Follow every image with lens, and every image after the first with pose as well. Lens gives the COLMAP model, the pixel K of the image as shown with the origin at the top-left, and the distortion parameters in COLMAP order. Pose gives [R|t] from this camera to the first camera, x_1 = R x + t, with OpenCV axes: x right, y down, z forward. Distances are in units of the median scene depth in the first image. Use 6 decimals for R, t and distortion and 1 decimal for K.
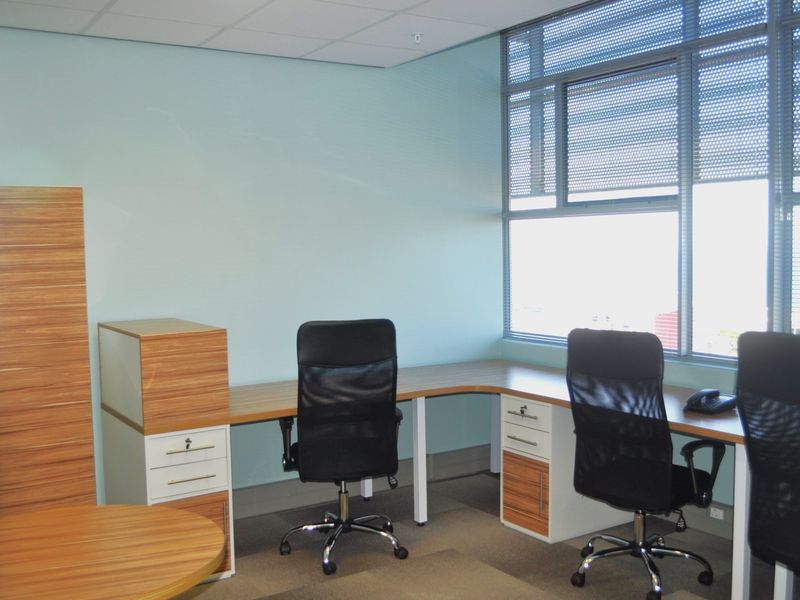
lens RADIAL K [[868.3, 0, 400.0], [0, 868.3, 300.0], [0, 0, 1]] dist [-0.000836, 0.003245]
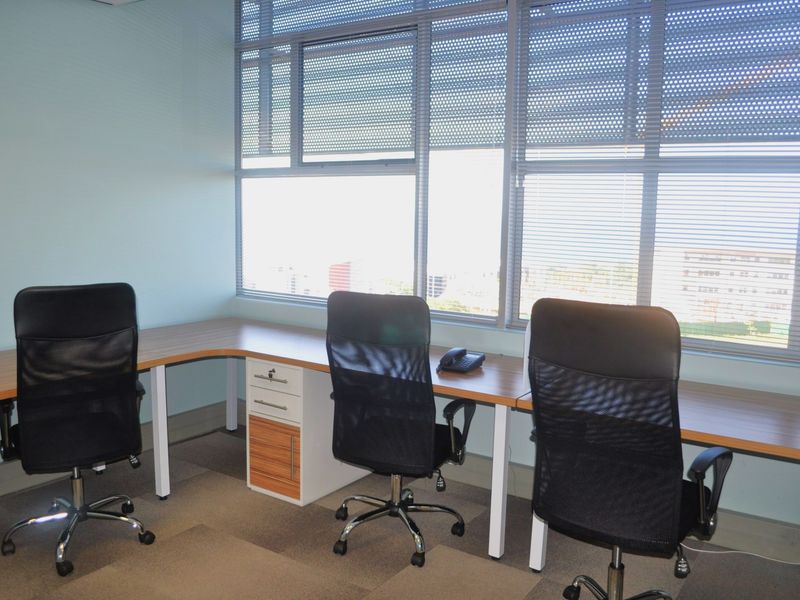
lens RADIAL K [[736.7, 0, 400.0], [0, 736.7, 300.0], [0, 0, 1]] dist [-0.063746, 0.003189]
pose [[0.927802, -0.017357, 0.372669, -0.030631], [-0.006090, 0.998079, 0.061647, -0.007269], [-0.373023, -0.059466, 0.925914, 0.196820]]
